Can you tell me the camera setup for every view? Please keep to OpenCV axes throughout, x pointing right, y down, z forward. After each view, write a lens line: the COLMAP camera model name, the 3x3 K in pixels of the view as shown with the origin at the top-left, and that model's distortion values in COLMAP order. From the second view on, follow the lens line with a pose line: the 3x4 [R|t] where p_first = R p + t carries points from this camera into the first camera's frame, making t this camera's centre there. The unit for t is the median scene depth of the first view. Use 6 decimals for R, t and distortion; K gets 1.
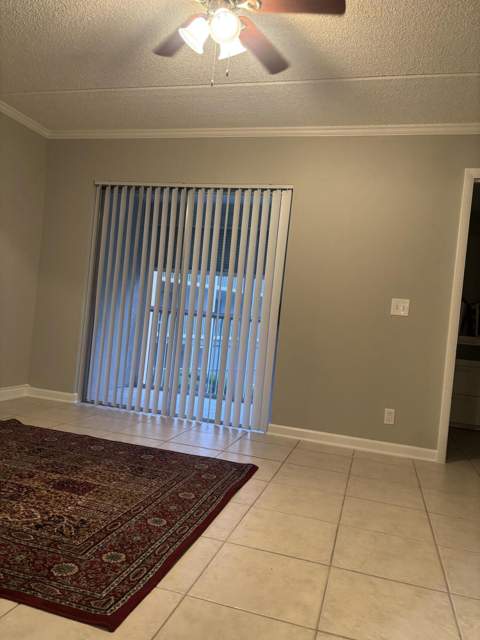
lens RADIAL K [[481.2, 0, 241.5], [0, 481.2, 322.1], [0, 0, 1]] dist [0.025852, -0.040261]
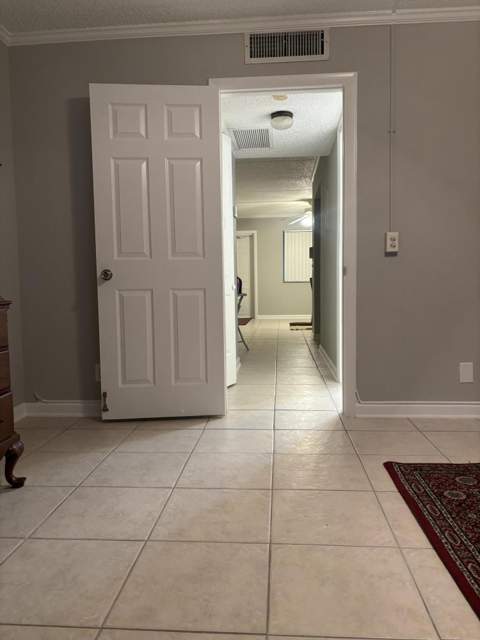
lens RADIAL K [[481.2, 0, 241.5], [0, 481.2, 322.1], [0, 0, 1]] dist [0.025852, -0.040261]
pose [[-0.976444, -0.072622, -0.203183, 0.295585], [-0.084779, 0.995054, 0.051772, 0.042569], [0.198418, 0.067778, -0.977771, 1.216270]]
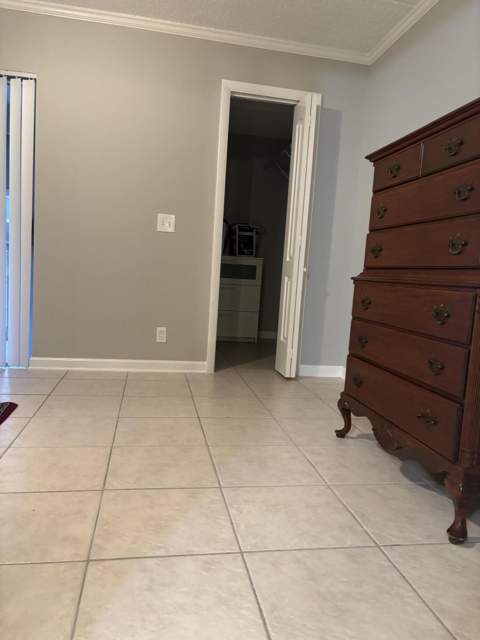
lens RADIAL K [[481.2, 0, 241.5], [0, 481.2, 322.1], [0, 0, 1]] dist [0.025852, -0.040261]
pose [[0.894588, -0.088663, 0.438008, 0.029054], [0.025813, 0.988737, 0.147422, 0.036452], [-0.446145, -0.120576, 0.886801, 0.064028]]
